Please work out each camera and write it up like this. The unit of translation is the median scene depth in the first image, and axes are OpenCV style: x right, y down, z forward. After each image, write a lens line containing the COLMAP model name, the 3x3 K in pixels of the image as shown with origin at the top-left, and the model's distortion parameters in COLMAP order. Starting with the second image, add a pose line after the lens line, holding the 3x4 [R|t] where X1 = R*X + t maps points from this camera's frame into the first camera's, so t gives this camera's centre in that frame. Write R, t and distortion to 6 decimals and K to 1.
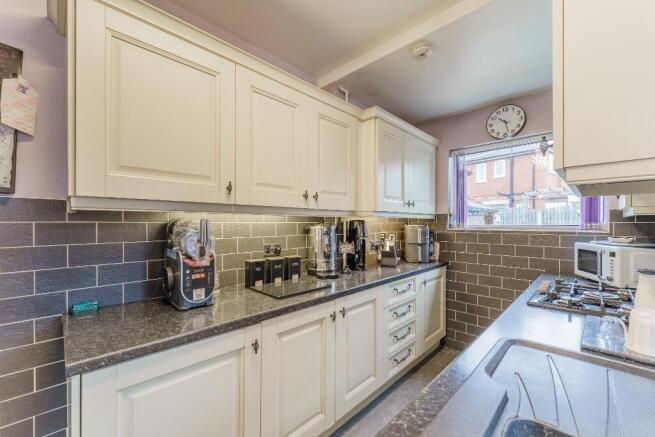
lens RADIAL K [[266.4, 0, 323.1], [0, 266.4, 220.6], [0, 0, 1]] dist [-0.000801, -0.000224]
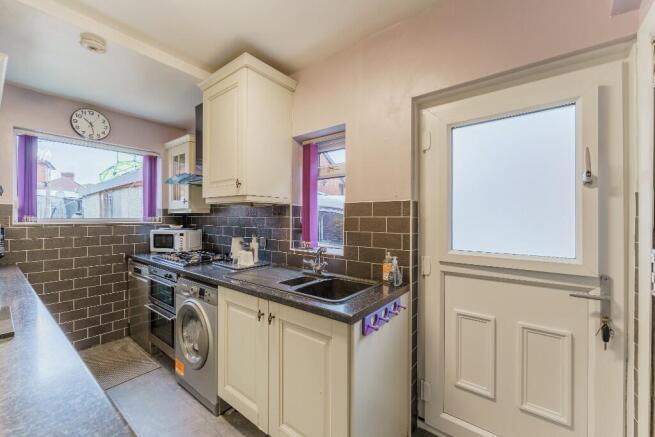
lens RADIAL K [[266.4, 0, 323.1], [0, 266.4, 220.6], [0, 0, 1]] dist [-0.000801, -0.000224]
pose [[-0.111478, -0.011548, 0.993700, -0.623127], [-0.008815, 0.999905, 0.010631, 0.005277], [-0.993728, -0.007575, -0.111569, 0.210114]]
